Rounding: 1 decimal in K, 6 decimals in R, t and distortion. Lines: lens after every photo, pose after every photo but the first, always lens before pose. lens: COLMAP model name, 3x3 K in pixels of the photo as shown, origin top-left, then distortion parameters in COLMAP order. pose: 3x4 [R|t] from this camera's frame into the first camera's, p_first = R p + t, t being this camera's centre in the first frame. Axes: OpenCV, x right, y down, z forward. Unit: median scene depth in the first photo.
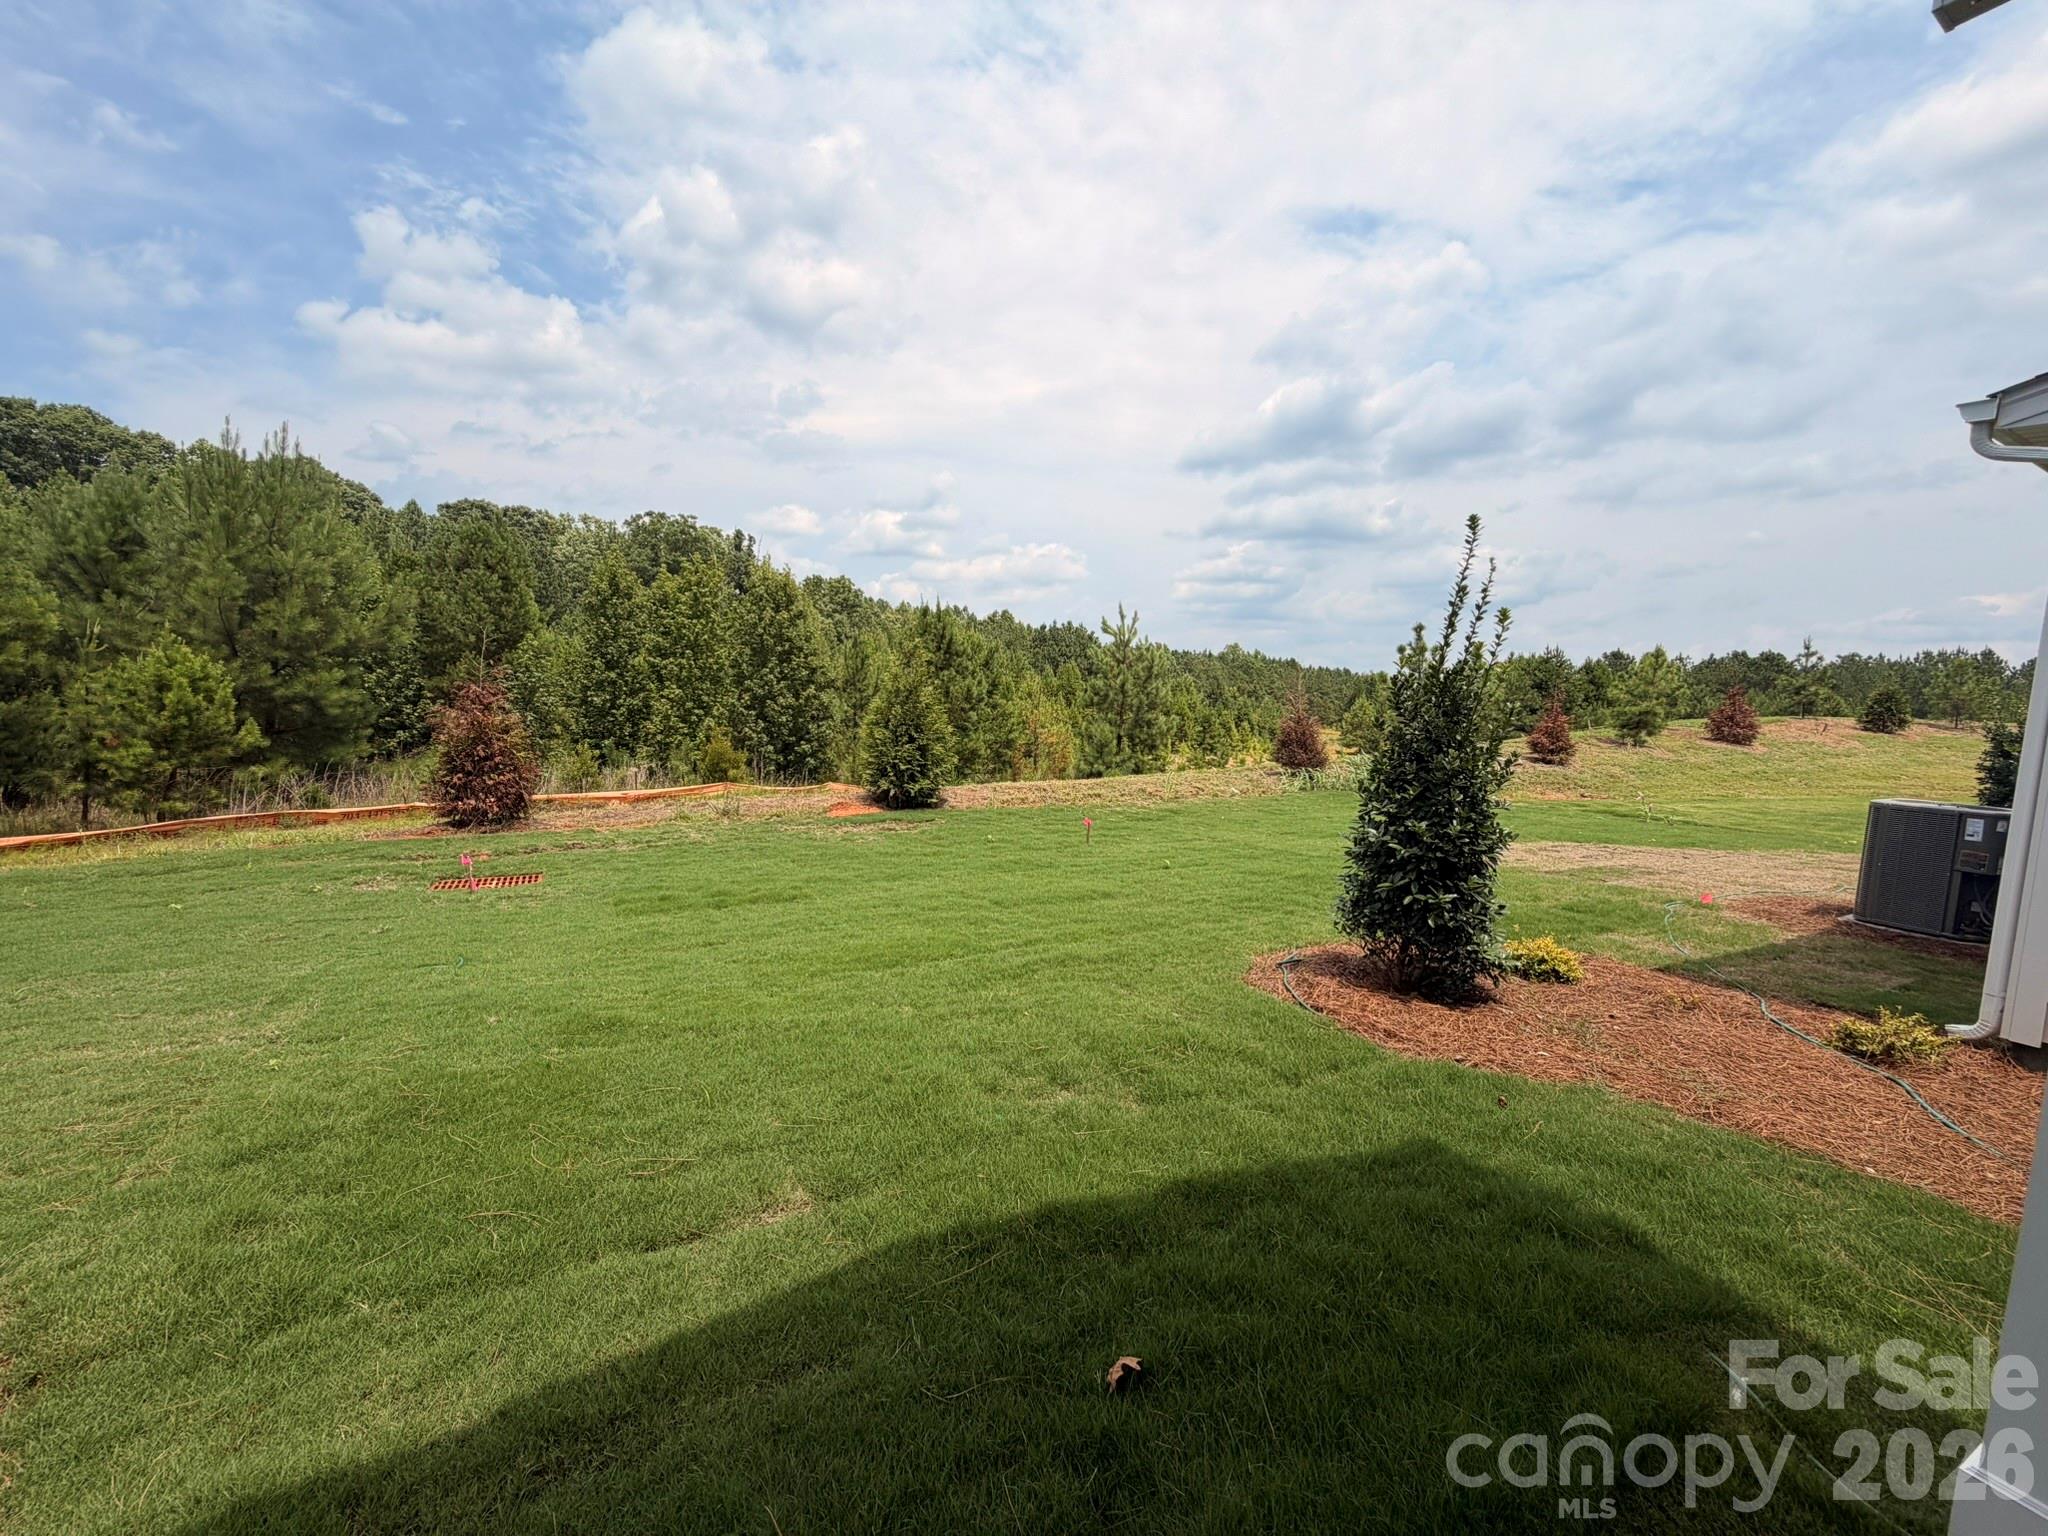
lens RADIAL K [[813.0, 0, 1019.3], [0, 813.0, 766.1], [0, 0, 1]] dist [-0.000694, -0.000069]
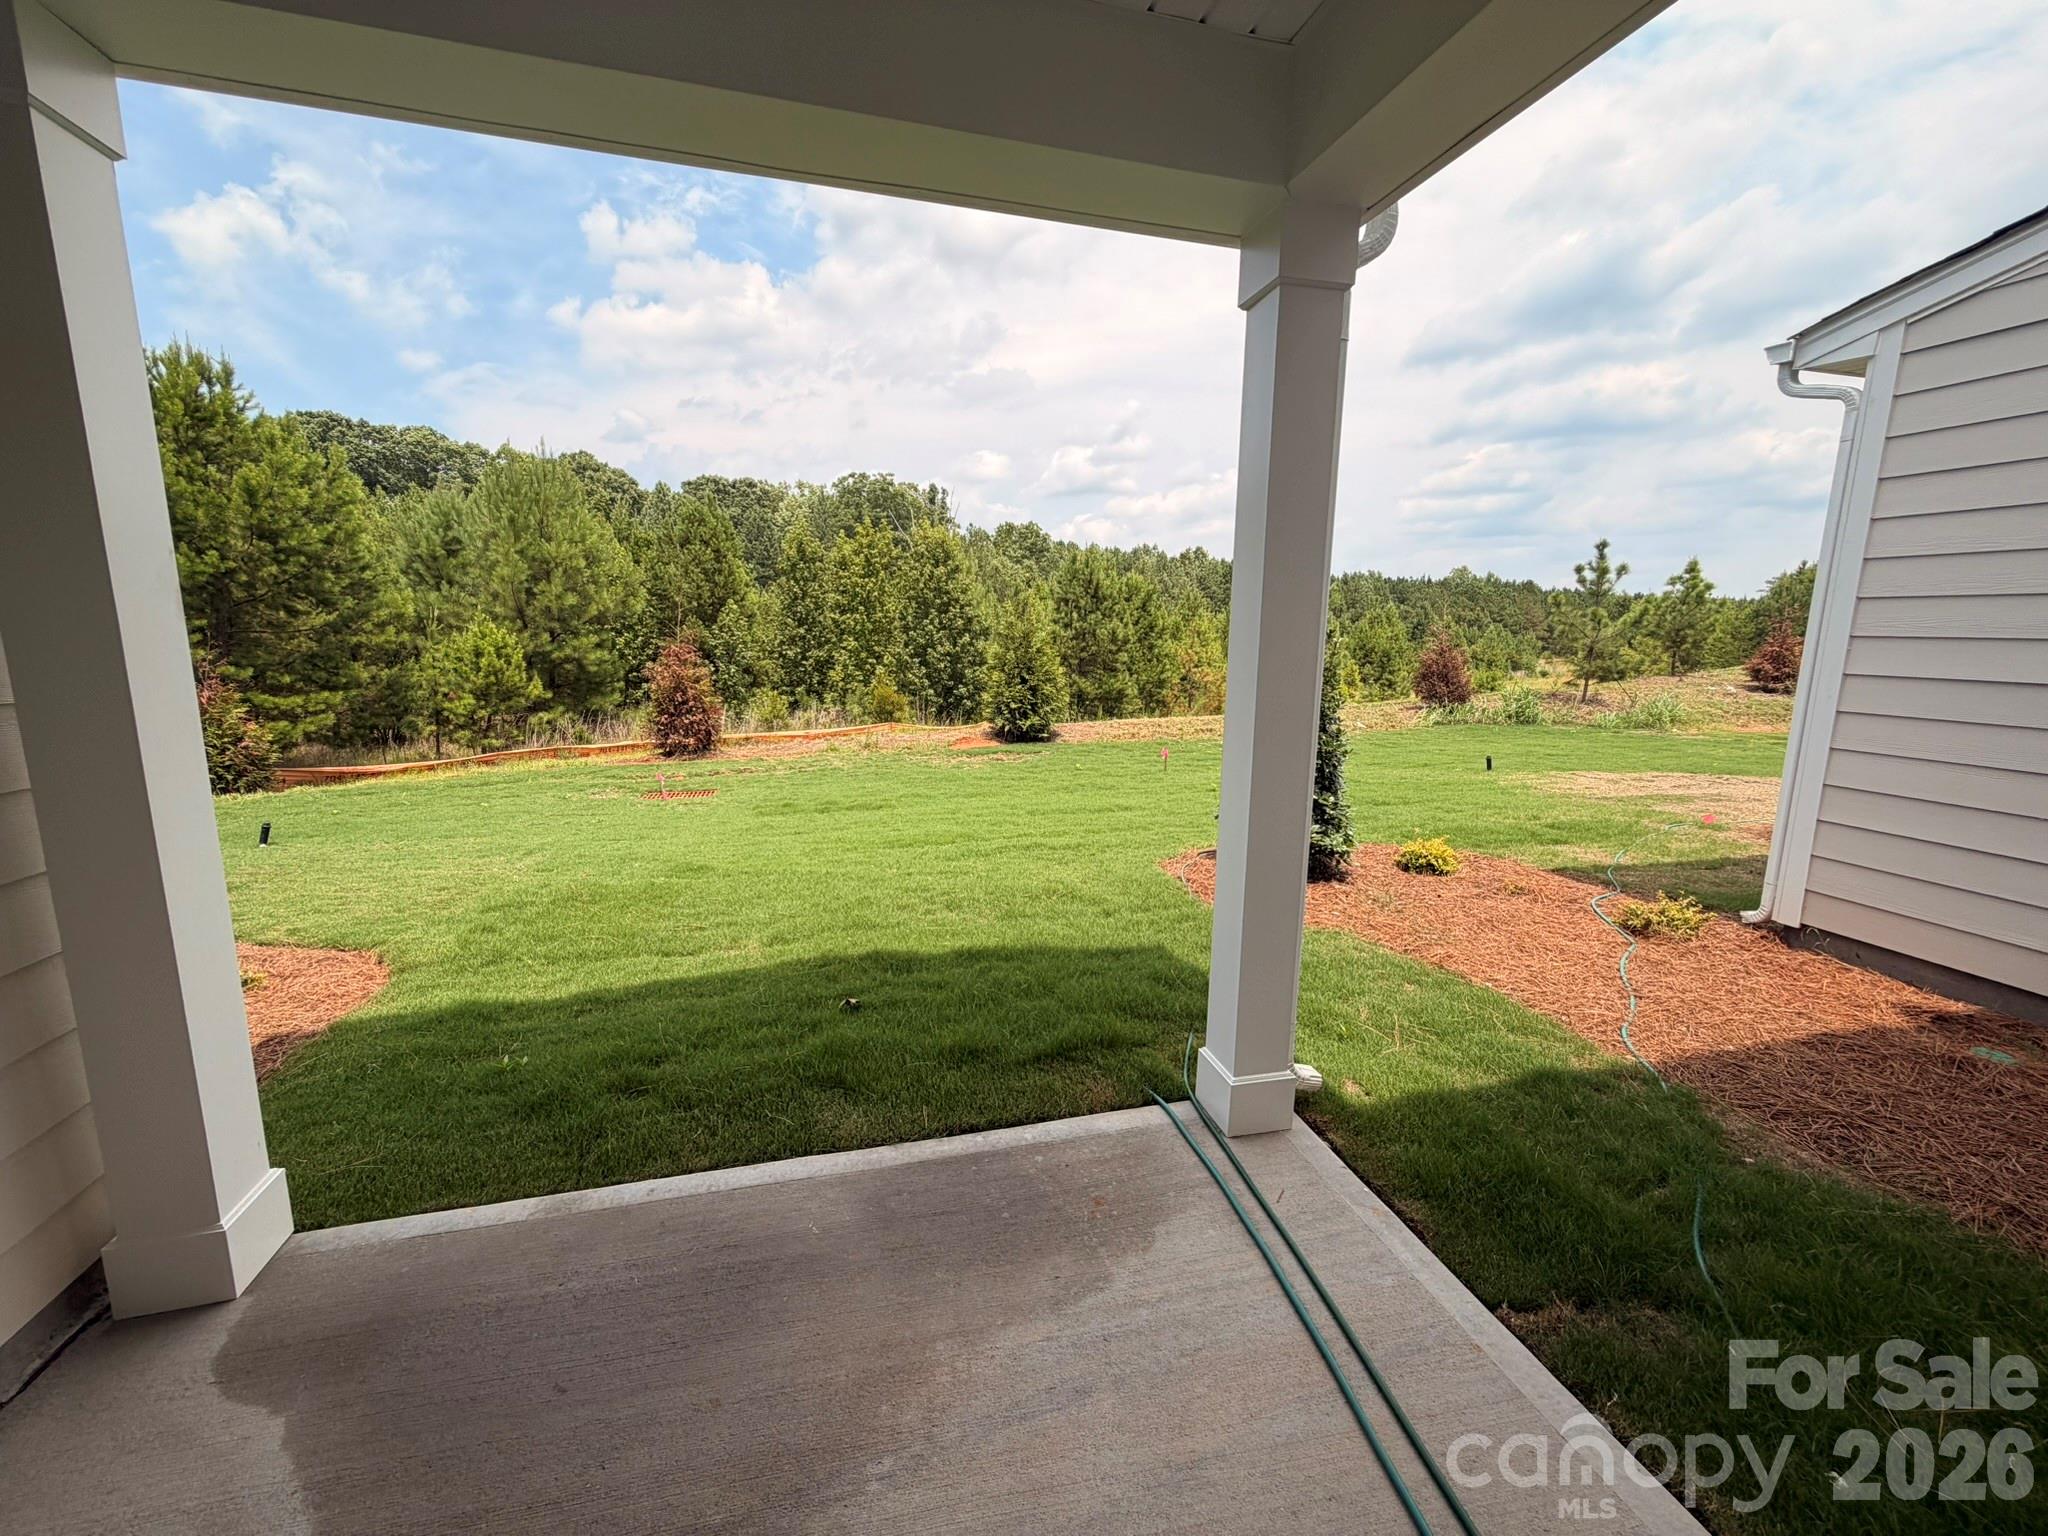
lens RADIAL K [[811.5, 0, 1021.0], [0, 811.5, 771.5], [0, 0, 1]] dist [0.001319, 0.000031]
pose [[0.971060, 0.004008, -0.238802, 0.125836], [0.014545, 0.997011, 0.075878, 0.006617], [0.238392, -0.077155, 0.968099, -0.092989]]
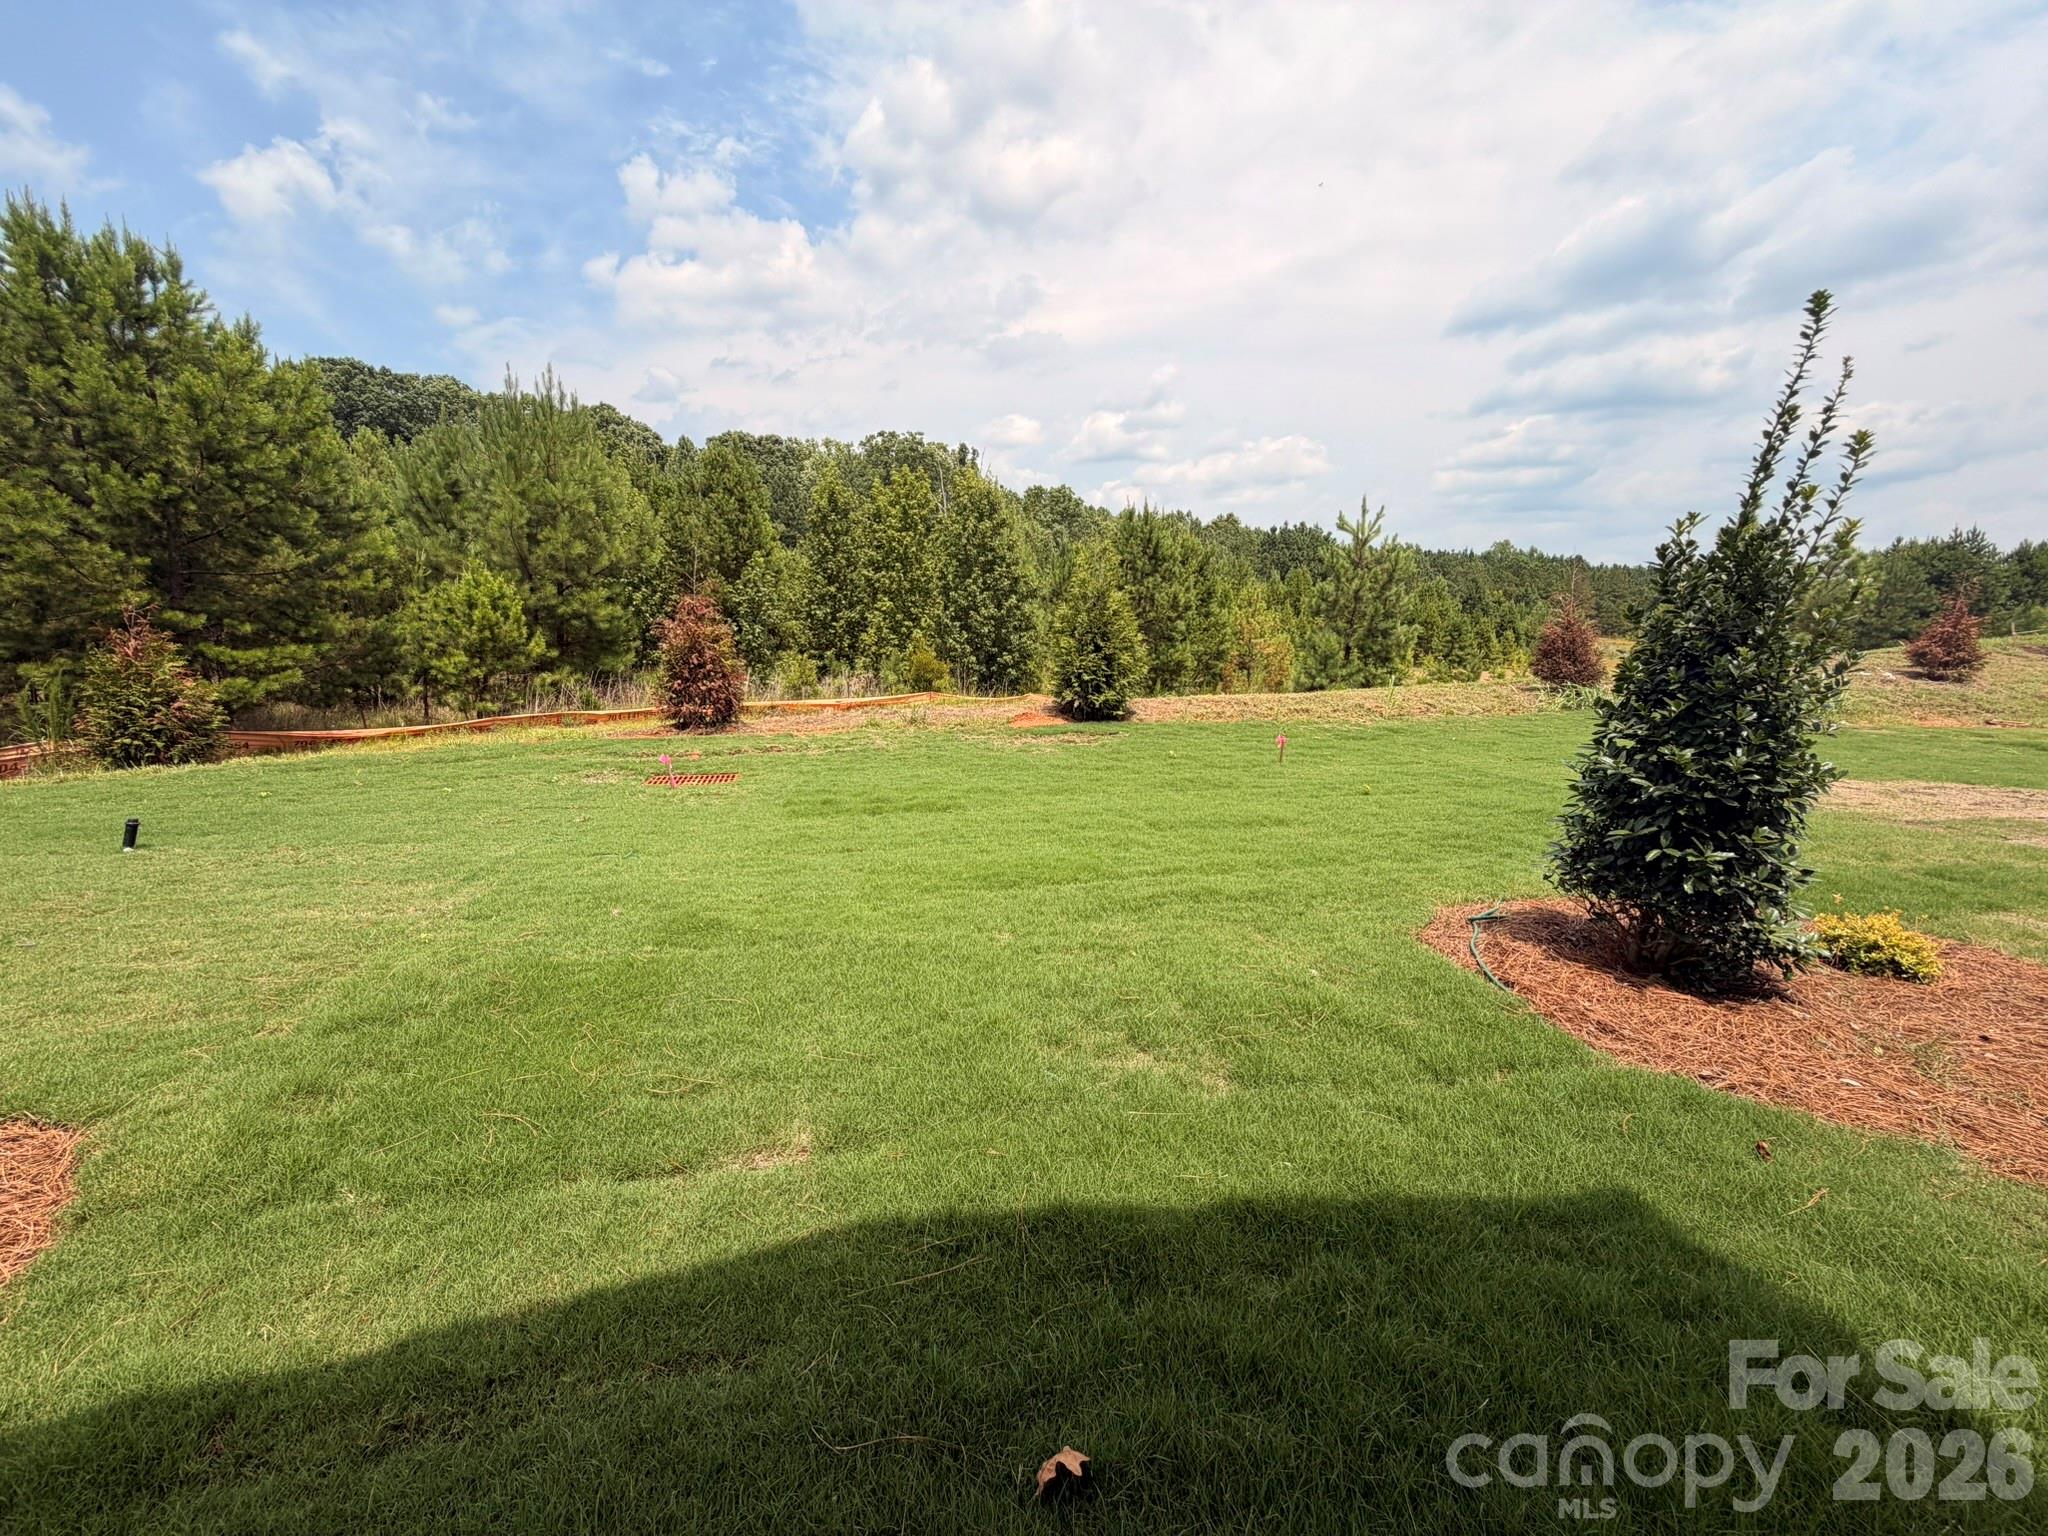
lens RADIAL K [[813.0, 0, 1019.3], [0, 813.0, 766.1], [0, 0, 1]] dist [-0.000694, -0.000069]
pose [[0.964046, 0.035150, -0.263402, 0.033637], [-0.006981, 0.994221, 0.107124, 0.002938], [0.265645, -0.101434, 0.958720, 0.043253]]
